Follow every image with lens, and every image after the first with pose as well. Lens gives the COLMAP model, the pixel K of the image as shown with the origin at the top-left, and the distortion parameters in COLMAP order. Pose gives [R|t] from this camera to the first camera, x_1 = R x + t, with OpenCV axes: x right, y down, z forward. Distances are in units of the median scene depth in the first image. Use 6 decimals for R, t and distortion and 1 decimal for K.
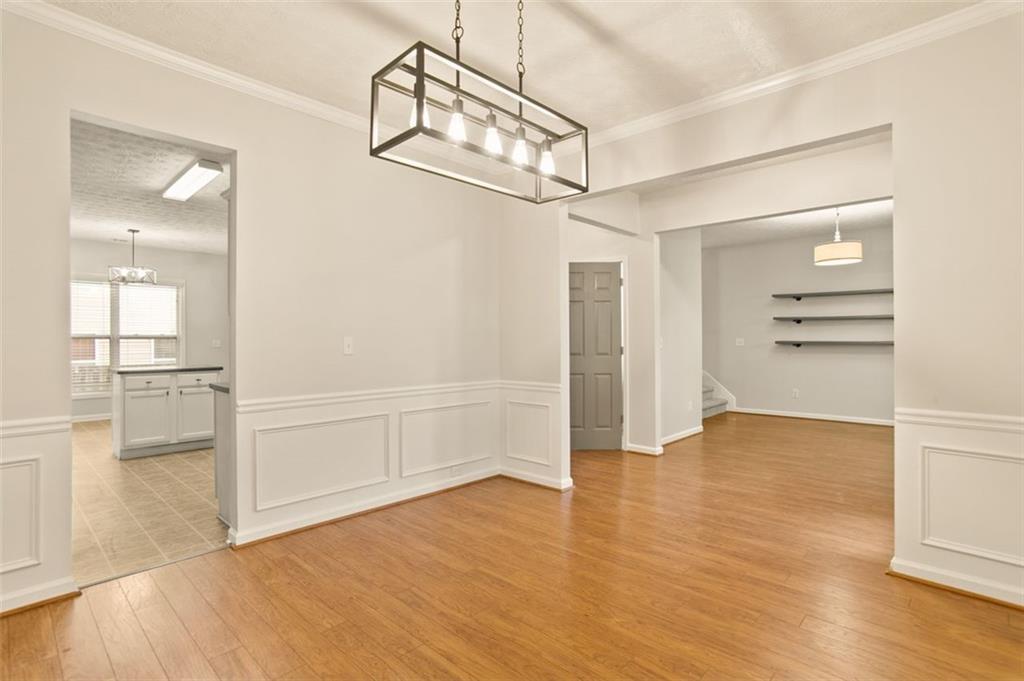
lens RADIAL K [[495.8, 0, 508.8], [0, 495.8, 339.5], [0, 0, 1]] dist [-0.051328, 0.017808]
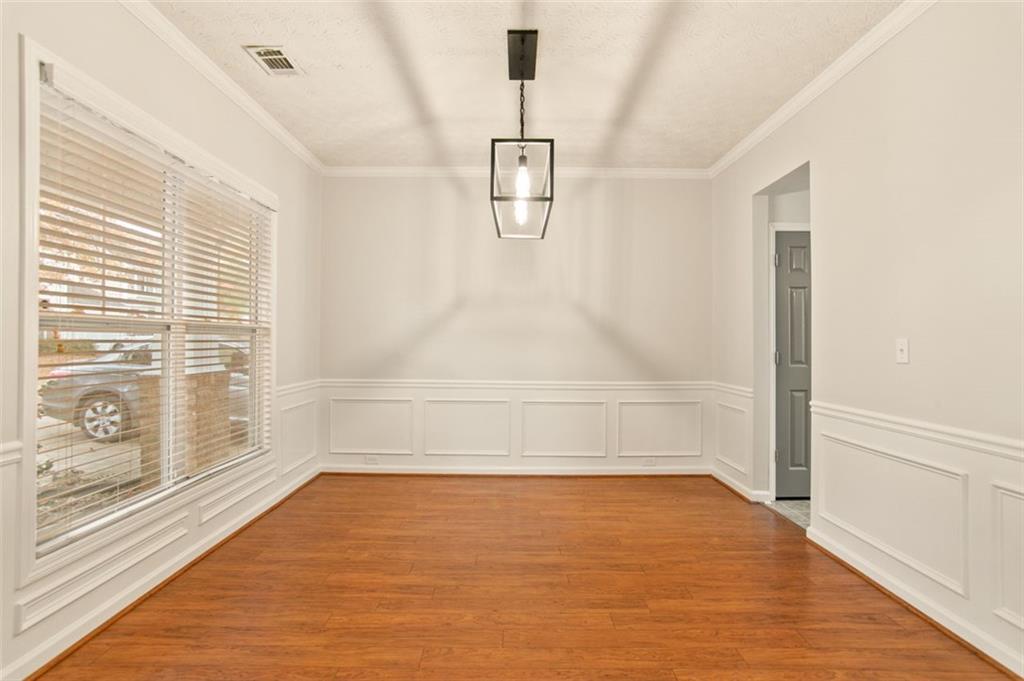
lens RADIAL K [[495.8, 0, 508.8], [0, 495.8, 339.5], [0, 0, 1]] dist [-0.051328, 0.017808]
pose [[-0.725455, -0.004302, -0.688256, 0.698856], [-0.002221, 0.999990, -0.003909, 0.001786], [0.688266, -0.001307, -0.725457, 1.457081]]
